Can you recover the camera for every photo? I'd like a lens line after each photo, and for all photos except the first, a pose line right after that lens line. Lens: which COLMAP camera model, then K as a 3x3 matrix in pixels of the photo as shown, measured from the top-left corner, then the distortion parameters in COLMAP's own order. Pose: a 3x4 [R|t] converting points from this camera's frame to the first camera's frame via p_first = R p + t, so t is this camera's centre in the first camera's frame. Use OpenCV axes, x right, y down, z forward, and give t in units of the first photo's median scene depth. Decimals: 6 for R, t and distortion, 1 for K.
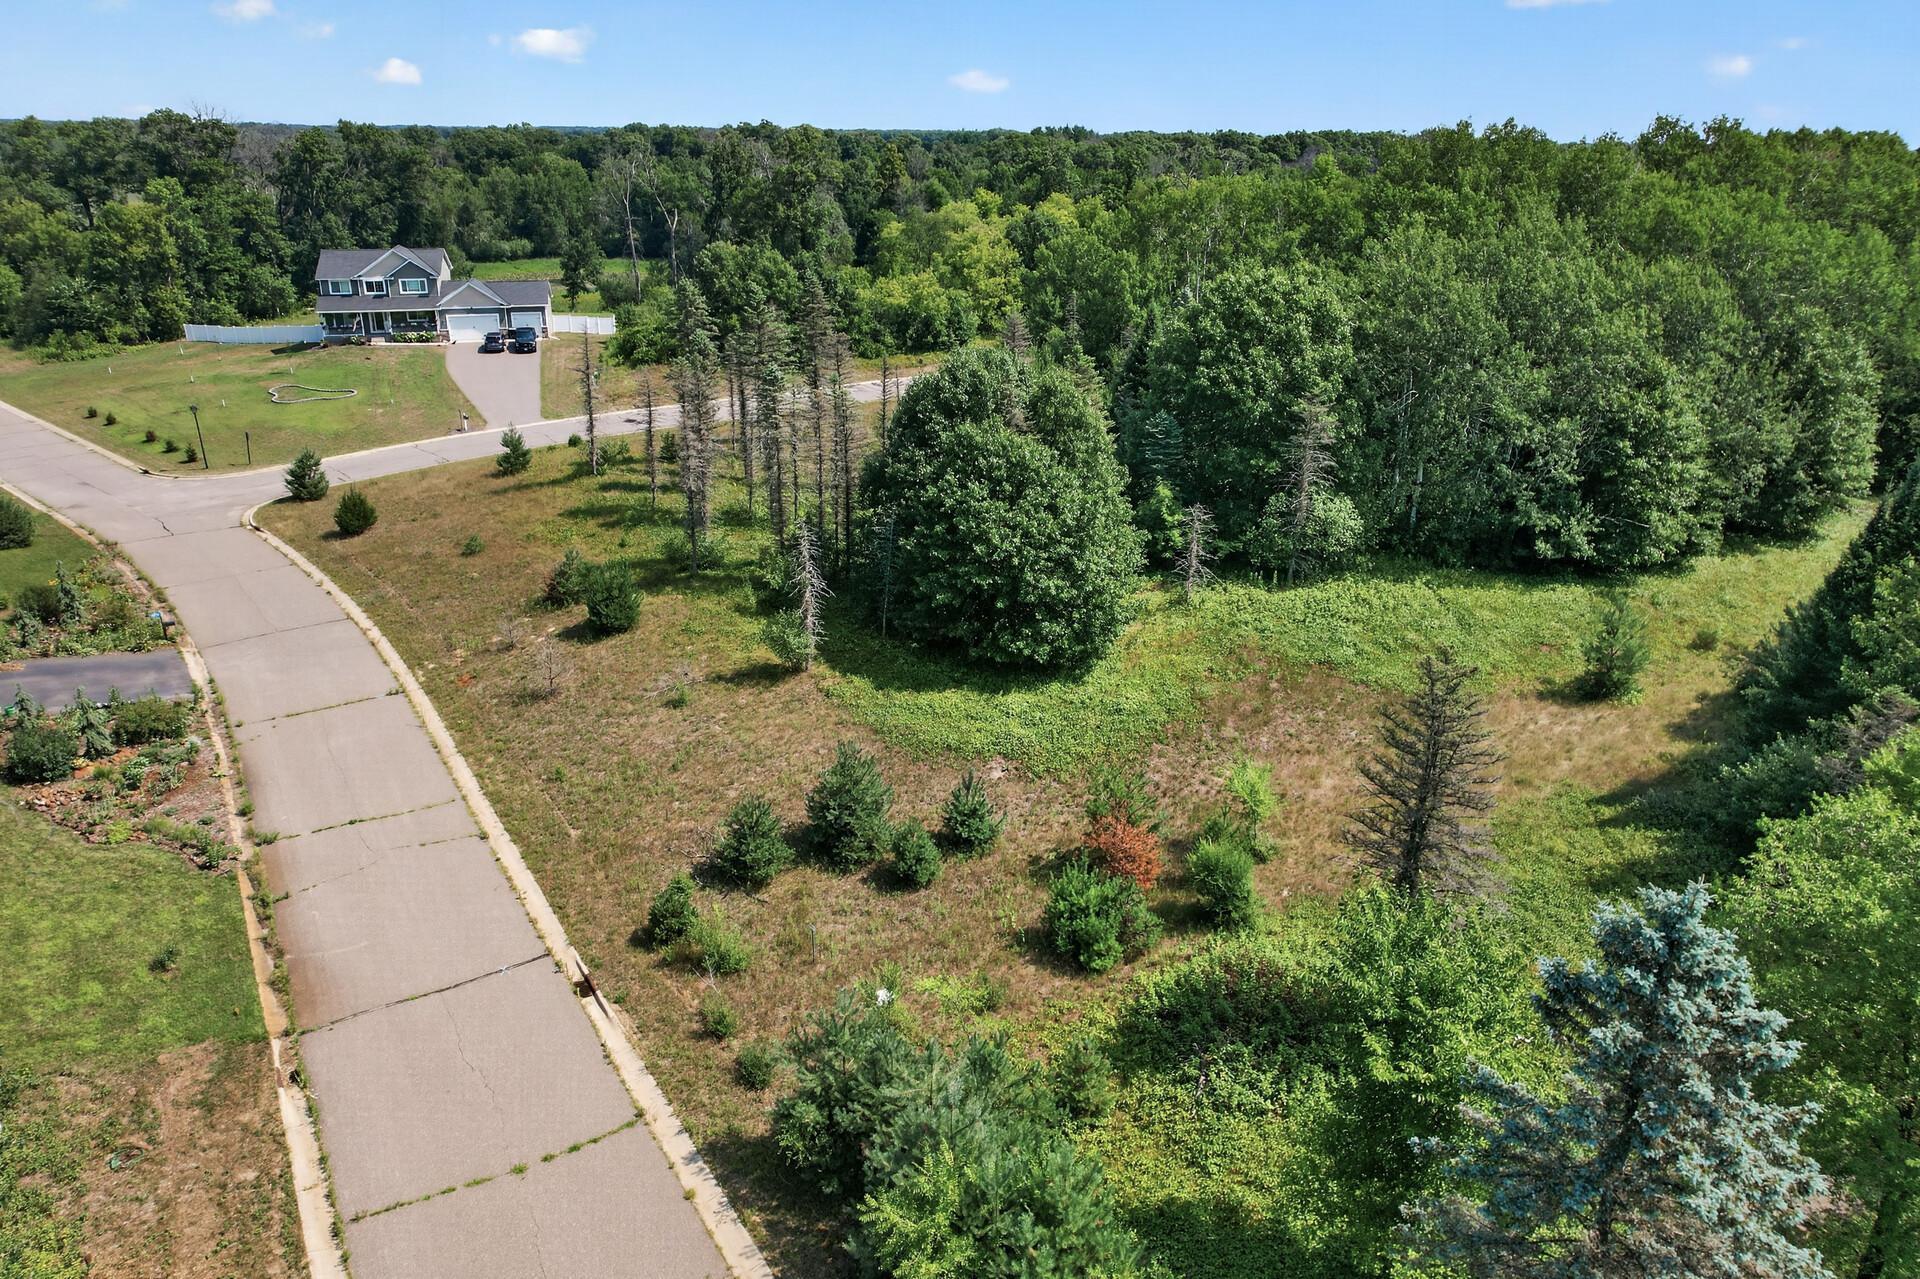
lens RADIAL K [[1218.1, 0, 939.5], [0, 1218.1, 666.2], [0, 0, 1]] dist [-0.070578, 0.055069]
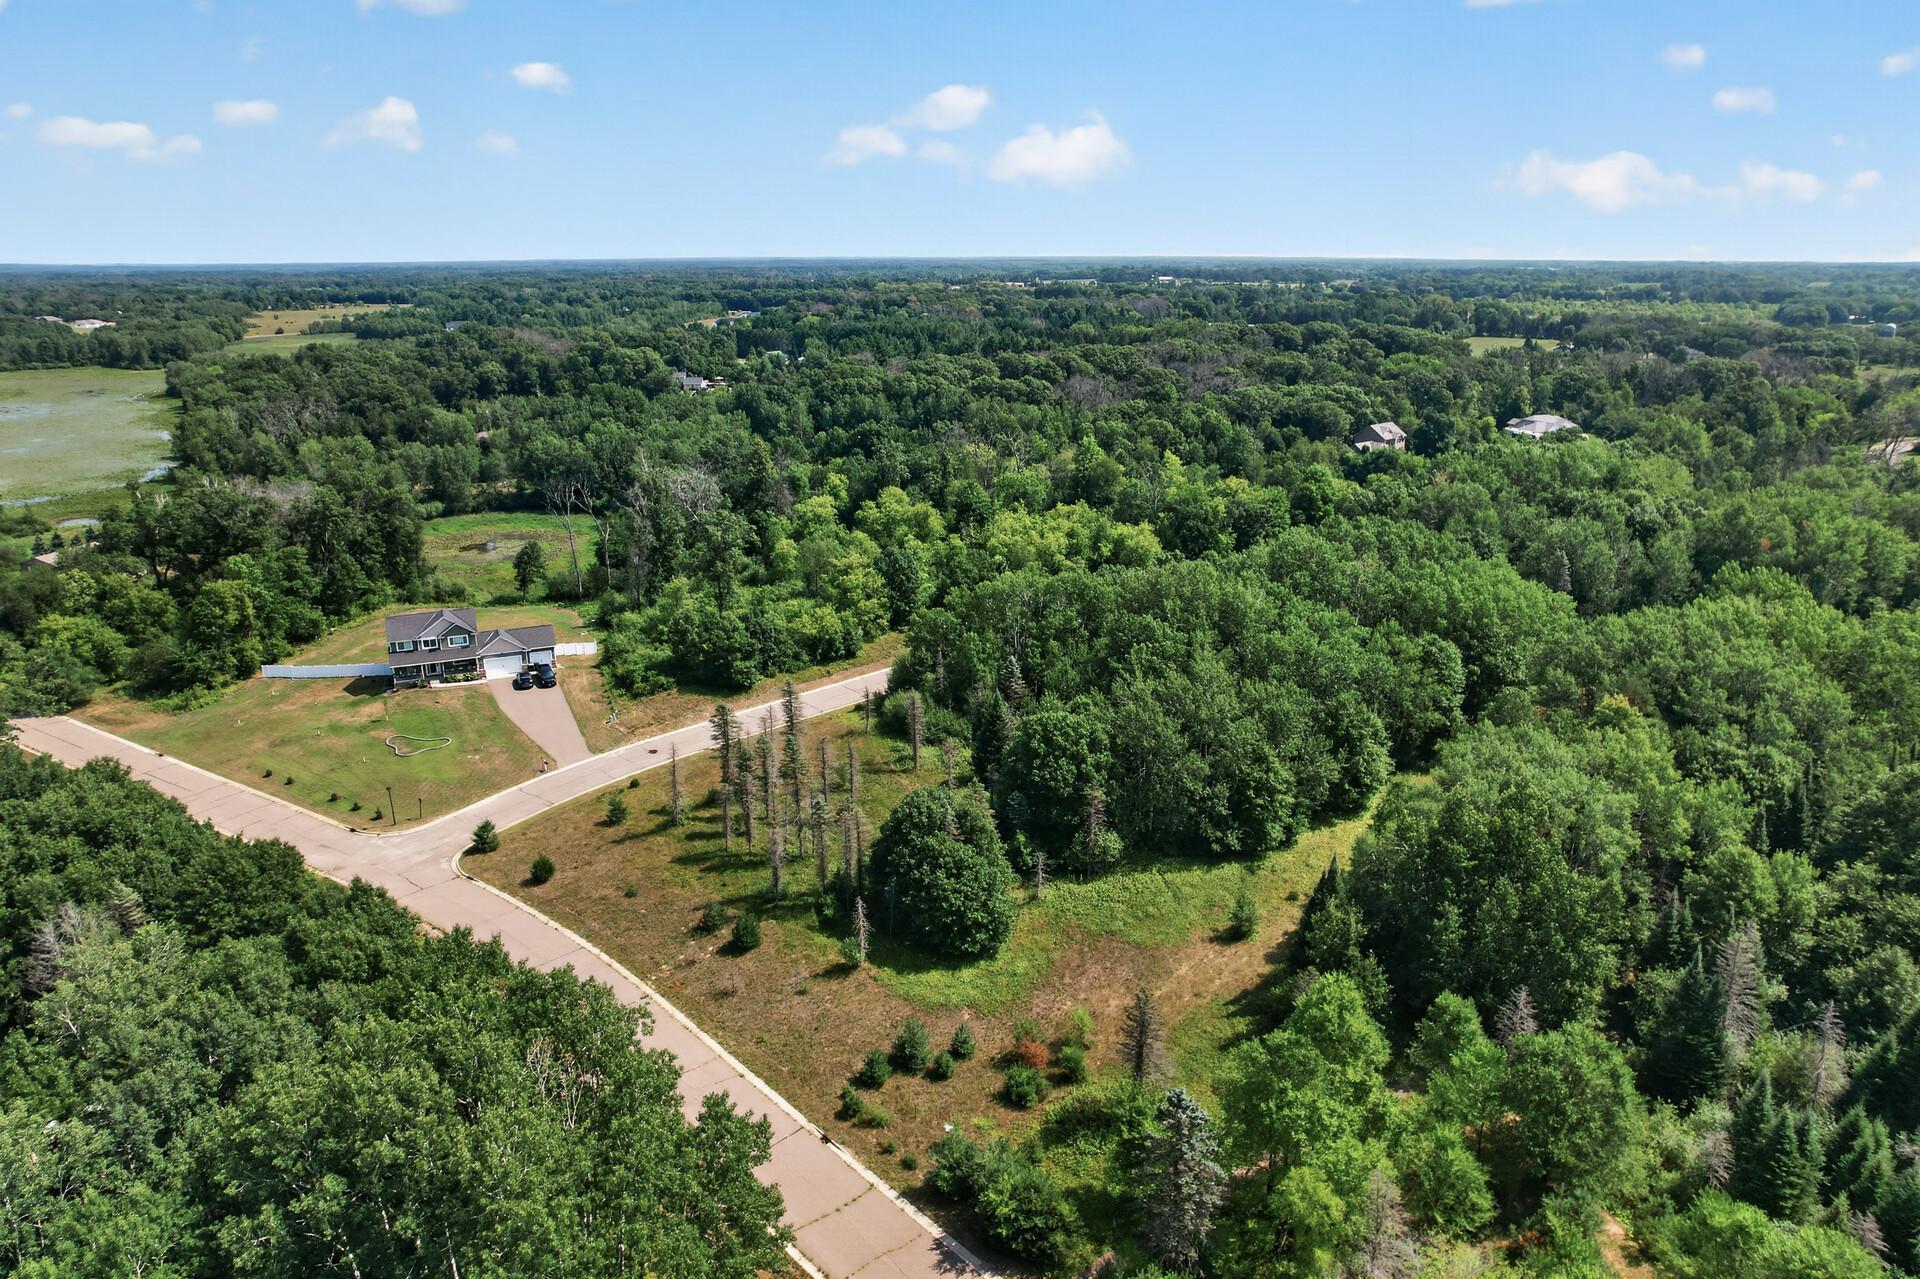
lens RADIAL K [[1218.1, 0, 926.8], [0, 1218.1, 677.7], [0, 0, 1]] dist [-0.070578, 0.055069]
pose [[0.986368, -0.069937, 0.148956, -0.270345], [0.079201, 0.995217, -0.057189, -0.353434], [-0.144244, 0.068207, 0.987189, -1.046300]]
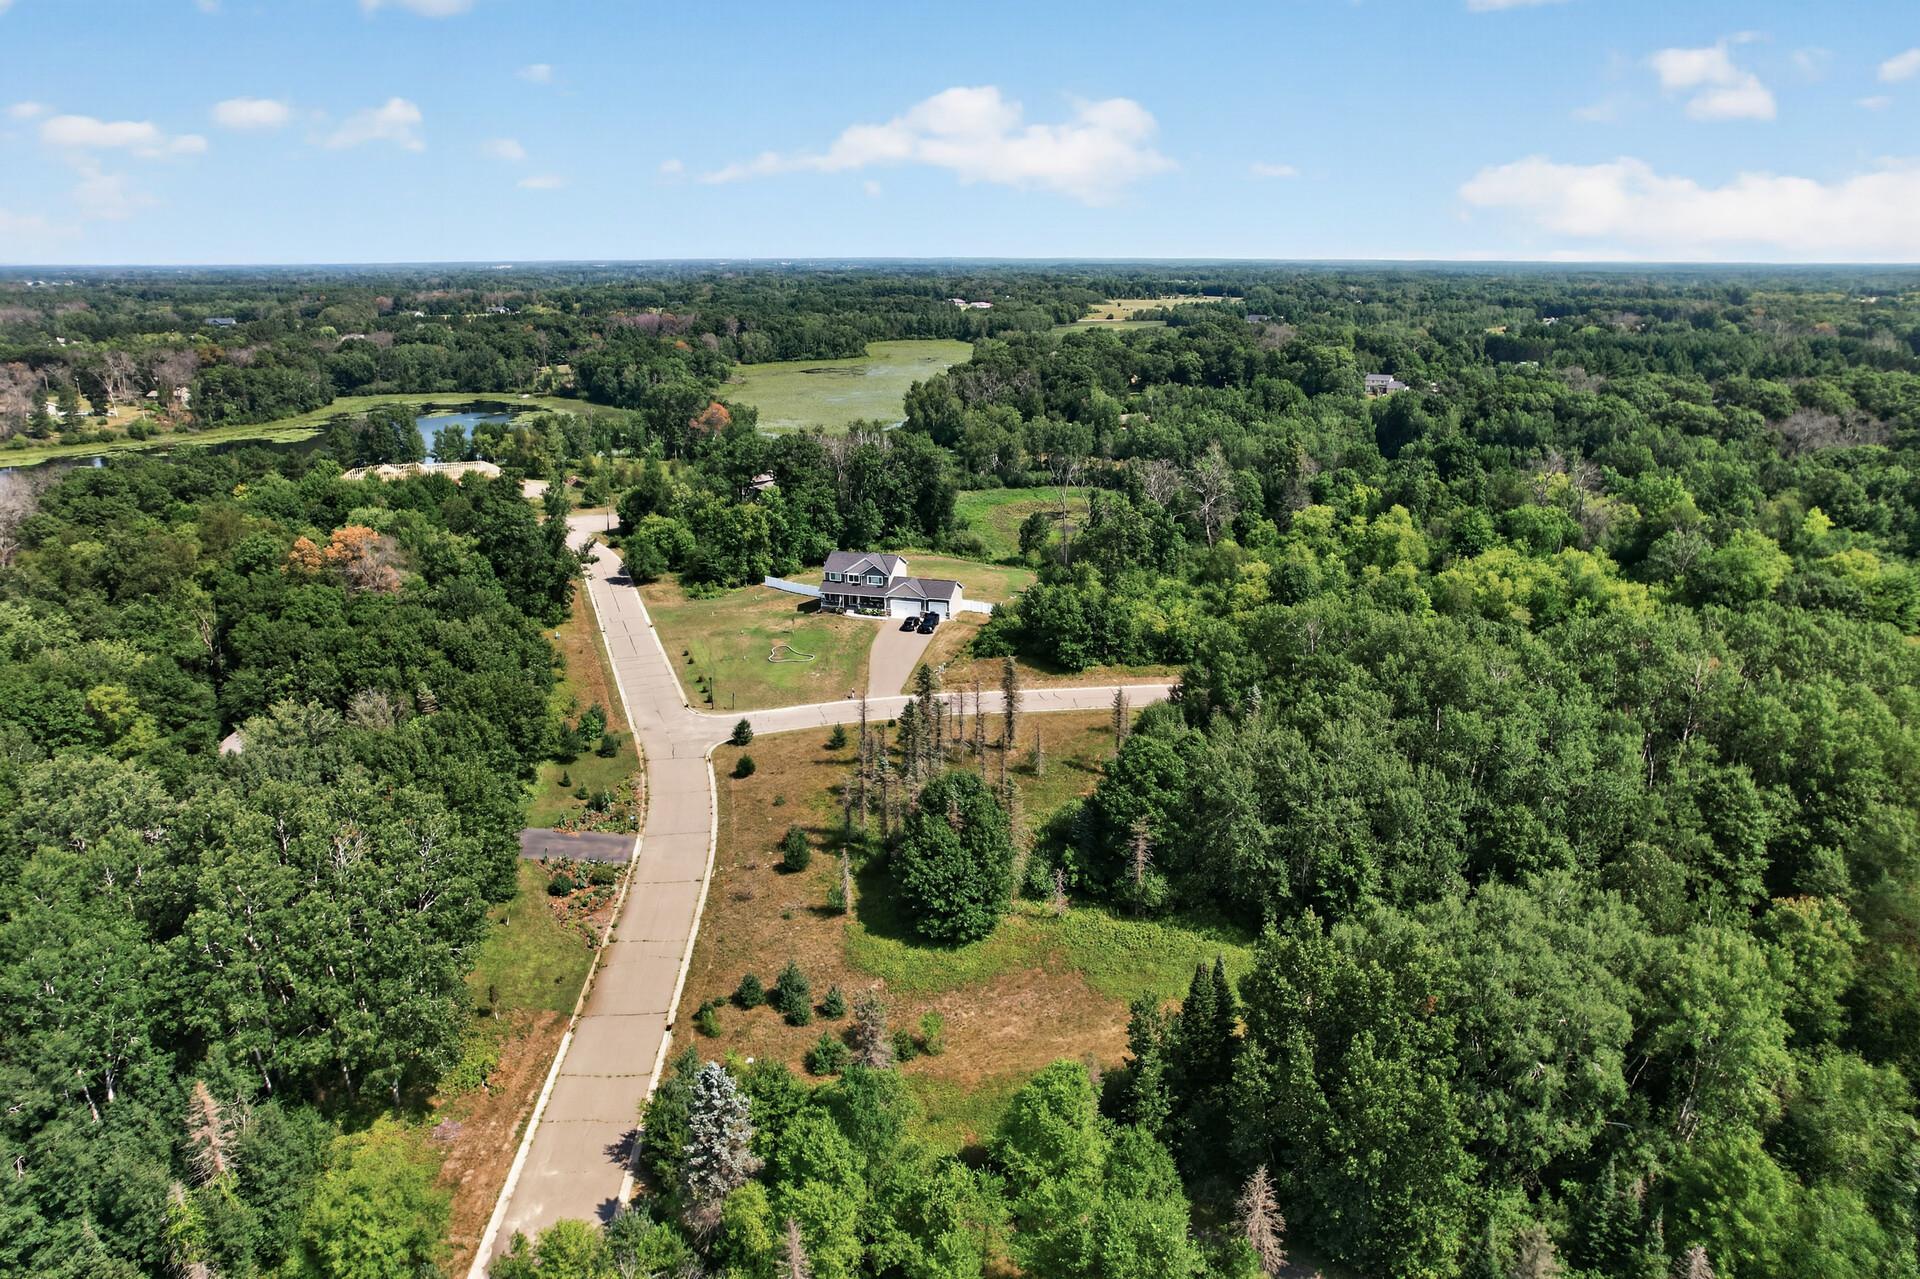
lens RADIAL K [[1218.1, 0, 994.8], [0, 1218.1, 649.0], [0, 0, 1]] dist [-0.070578, 0.055069]
pose [[0.883548, 0.129675, -0.450031, 1.041718], [-0.169729, 0.984241, -0.049623, -0.401949], [0.436504, 0.120228, 0.891633, -0.864761]]
